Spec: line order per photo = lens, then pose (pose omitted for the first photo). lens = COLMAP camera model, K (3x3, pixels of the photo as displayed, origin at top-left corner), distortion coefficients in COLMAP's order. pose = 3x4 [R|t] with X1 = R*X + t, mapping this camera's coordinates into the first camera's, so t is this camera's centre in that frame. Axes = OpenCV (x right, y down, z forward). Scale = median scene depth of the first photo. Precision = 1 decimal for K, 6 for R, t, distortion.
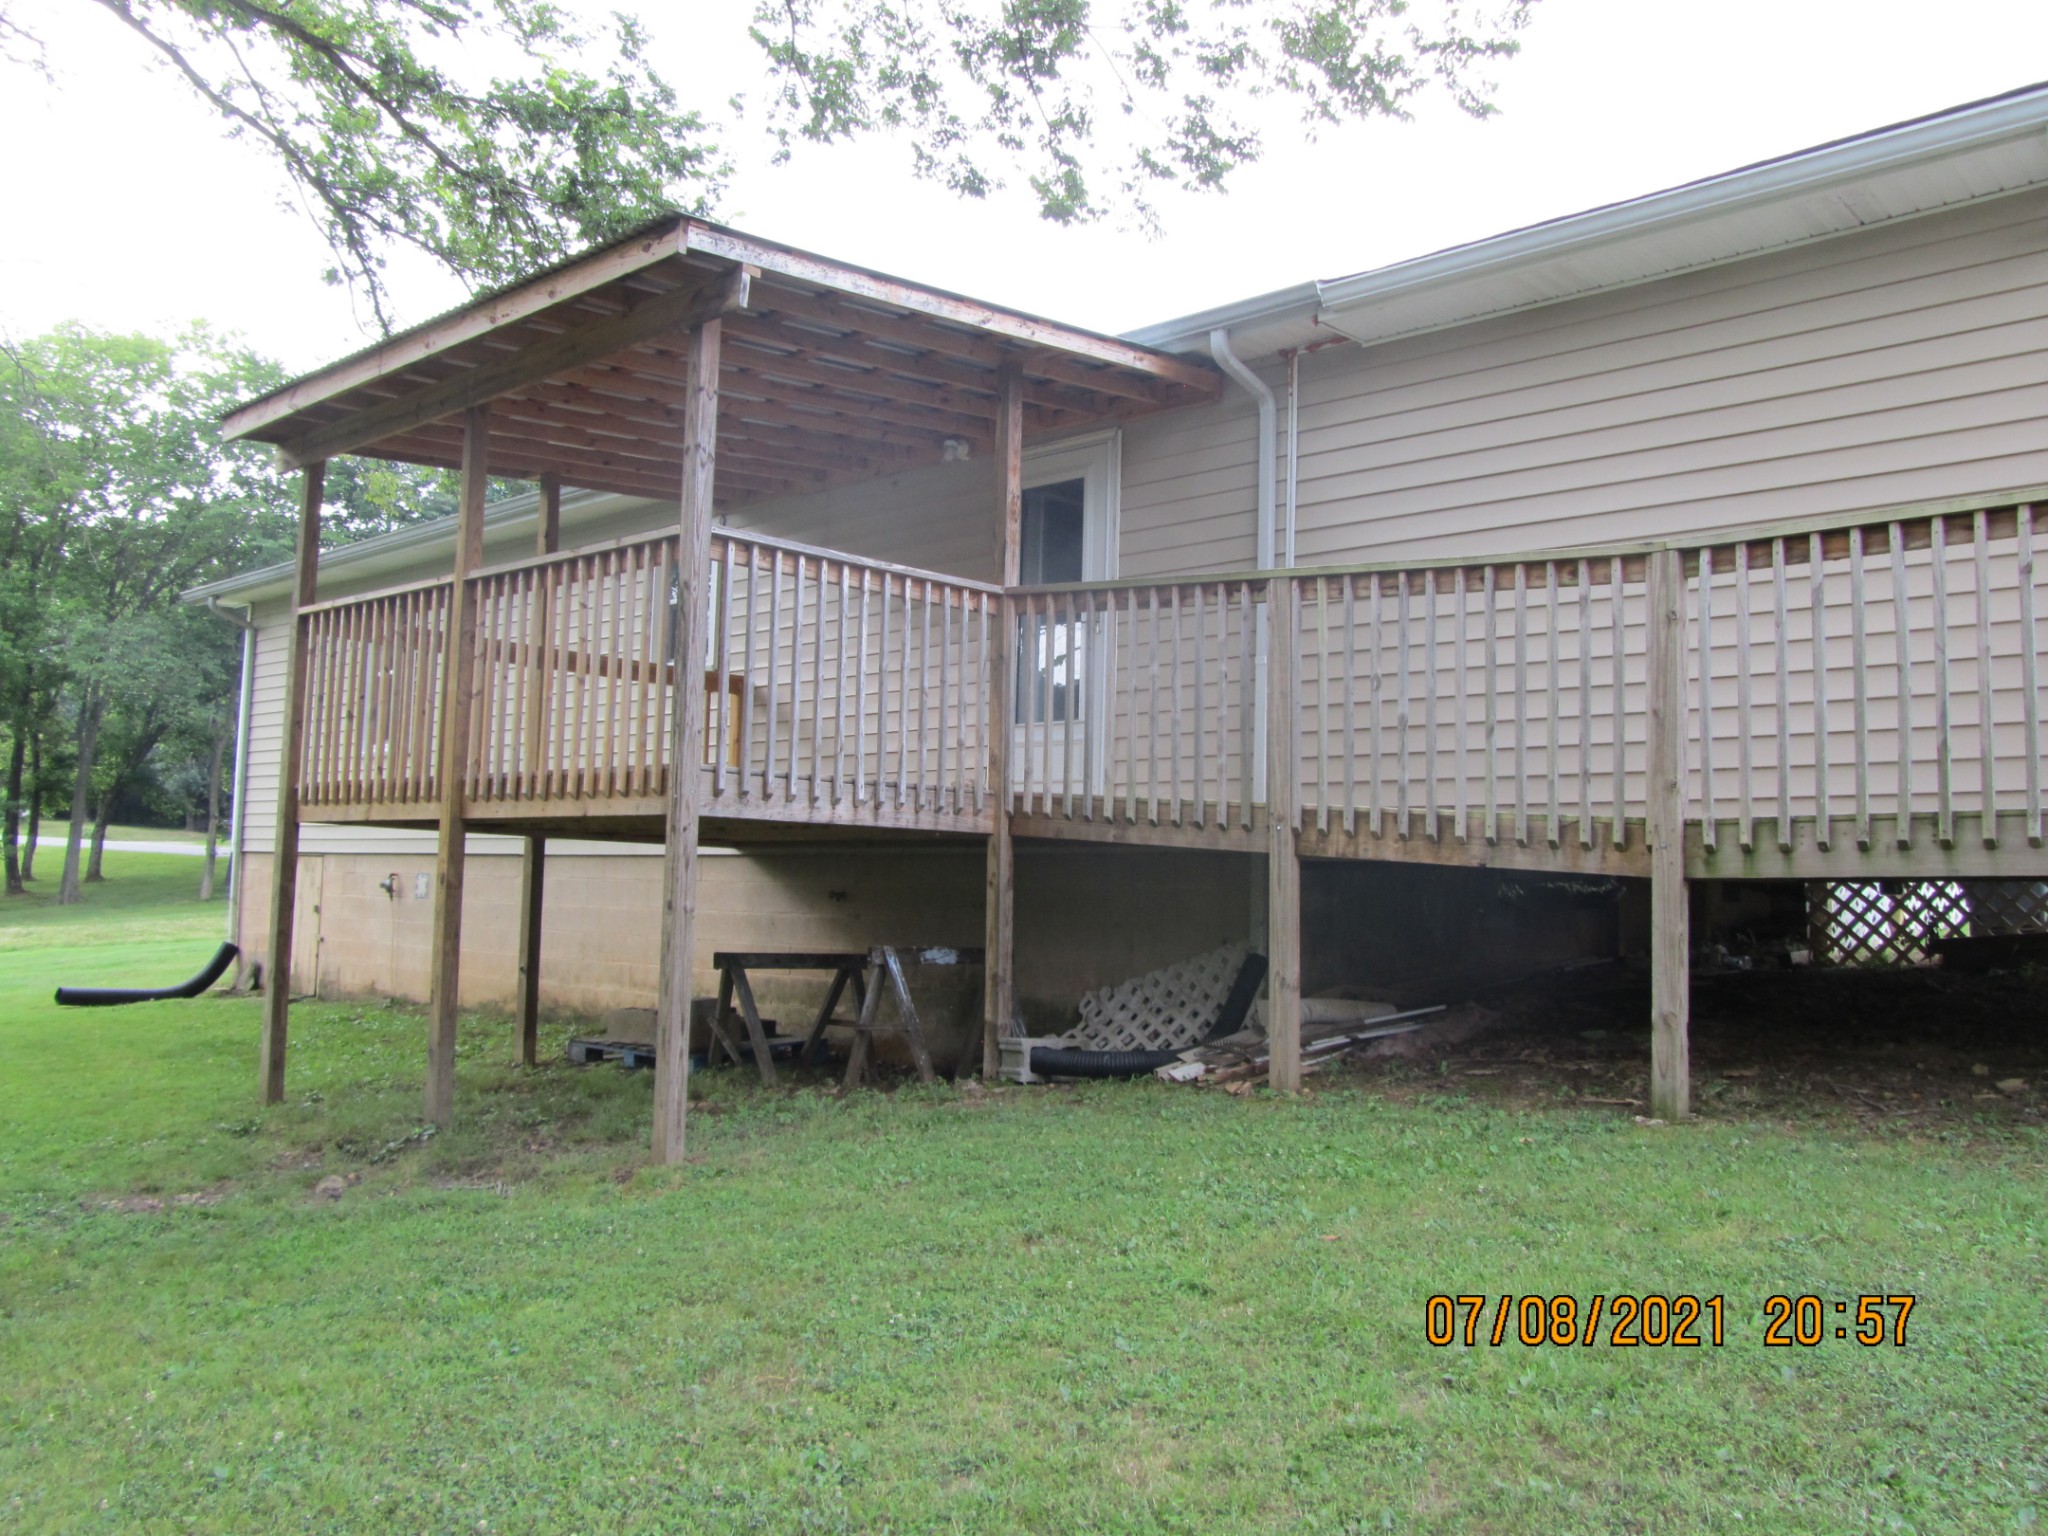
lens RADIAL K [[1713.1, 0, 1015.4], [0, 1713.1, 763.4], [0, 0, 1]] dist [-0.040483, 0.012775]
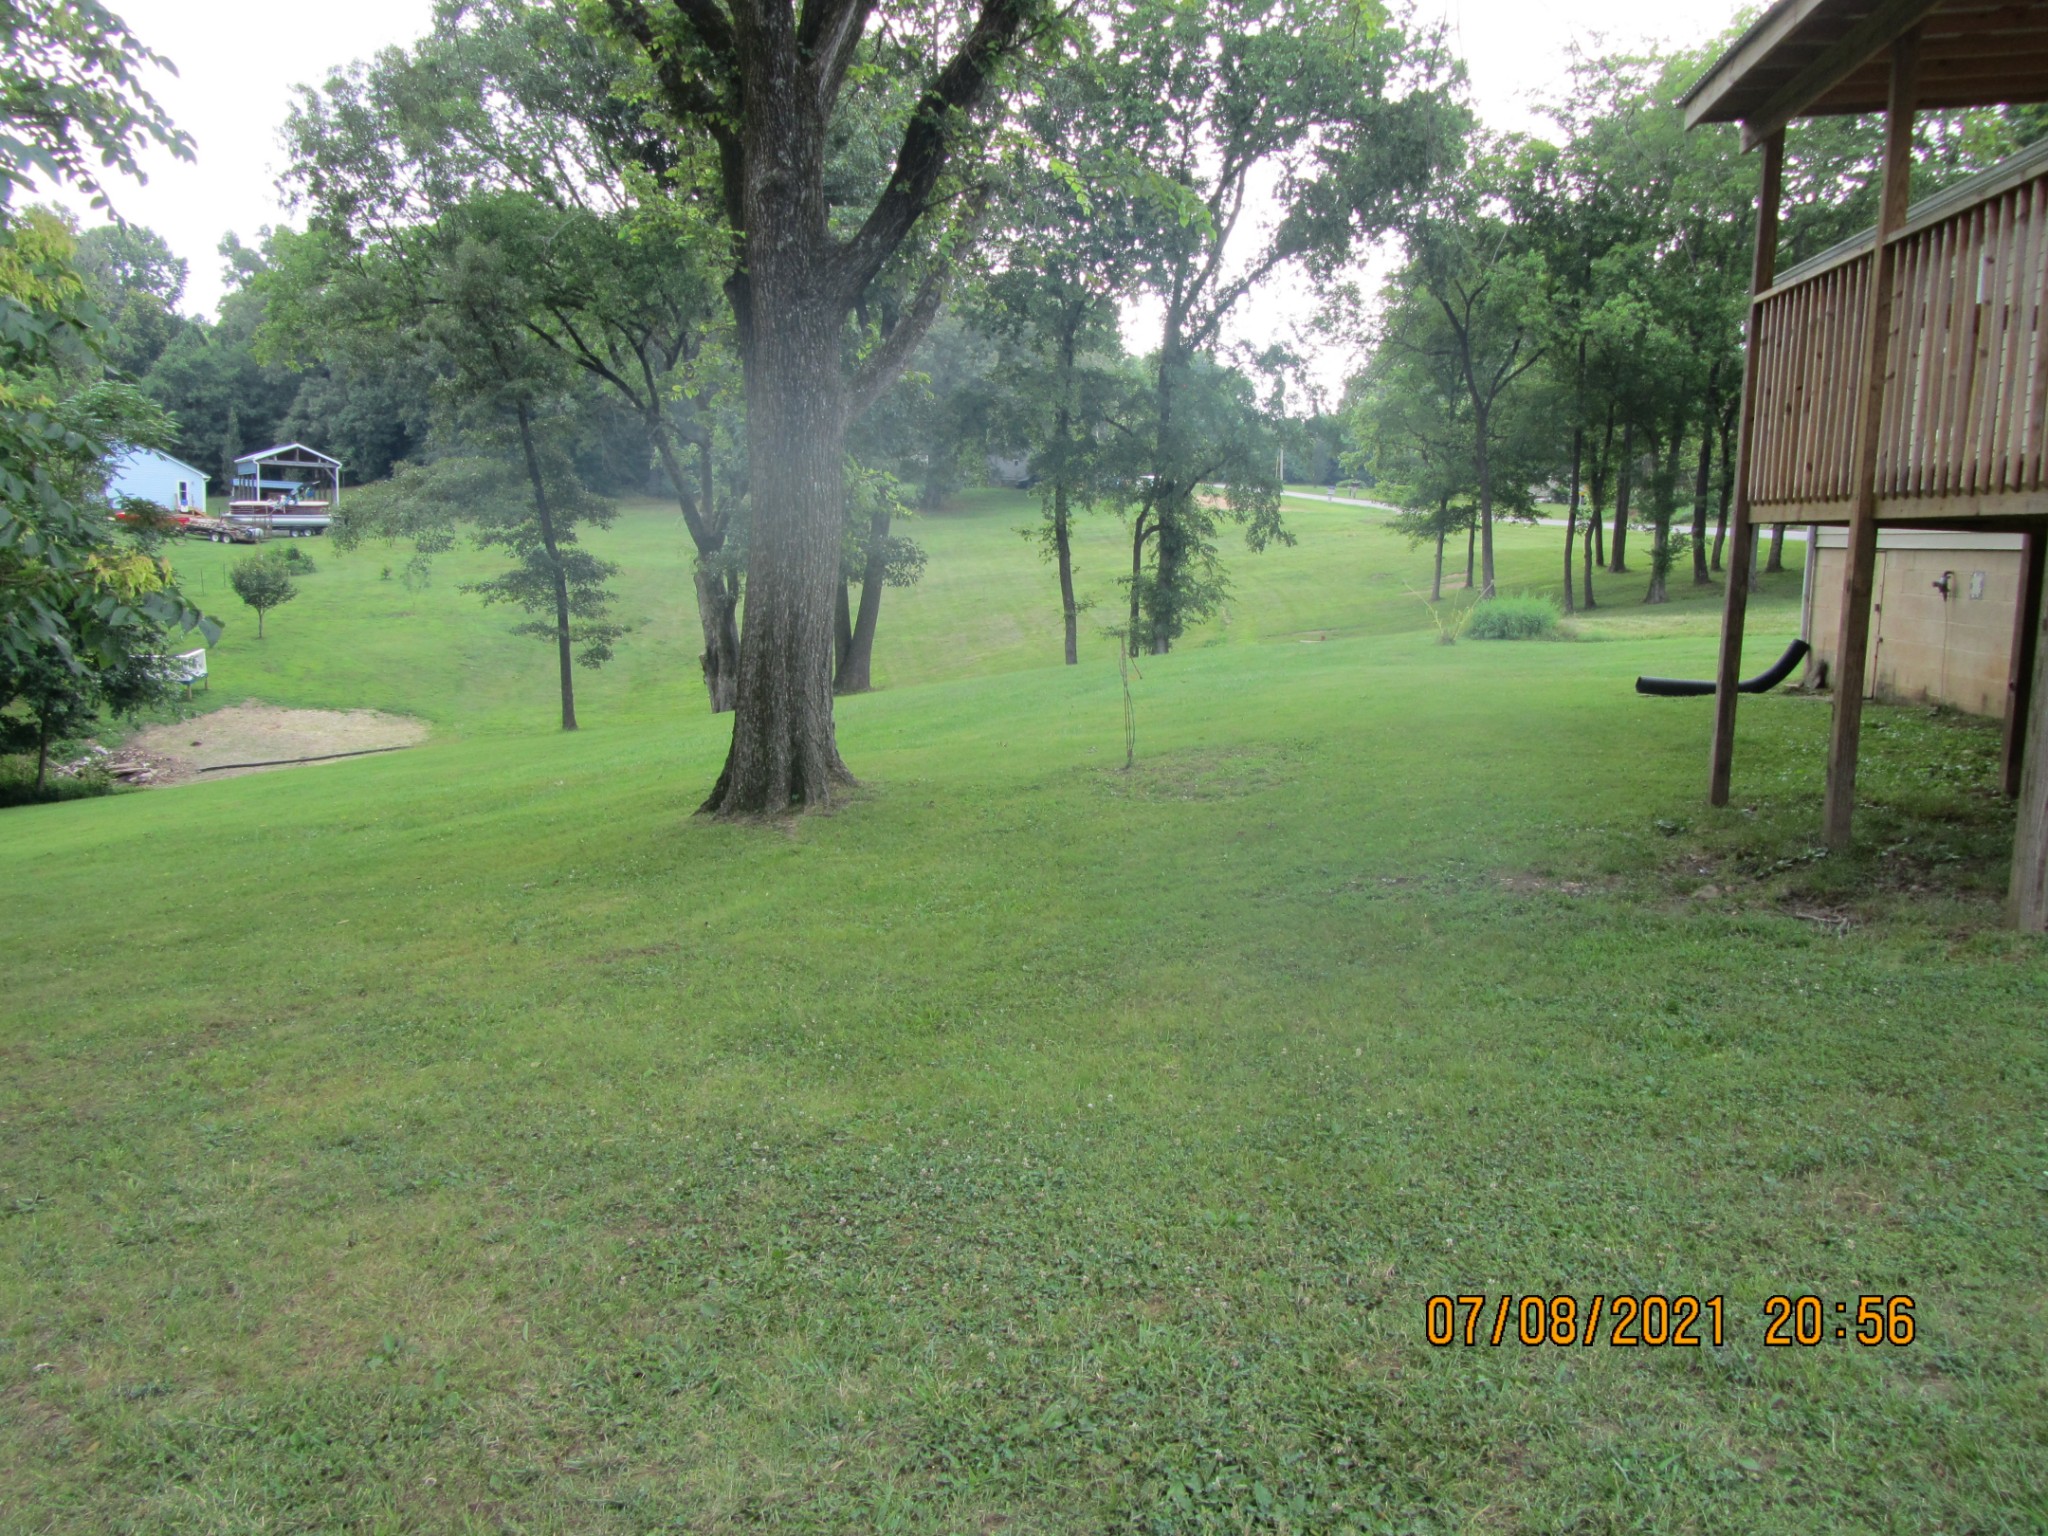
lens RADIAL K [[1713.1, 0, 1015.4], [0, 1713.1, 763.4], [0, 0, 1]] dist [-0.040483, 0.012775]
pose [[0.580460, 0.092232, -0.809049, 0.110072], [0.057577, 0.986429, 0.153762, -0.002837], [0.812251, -0.135835, 0.567272, 0.077916]]
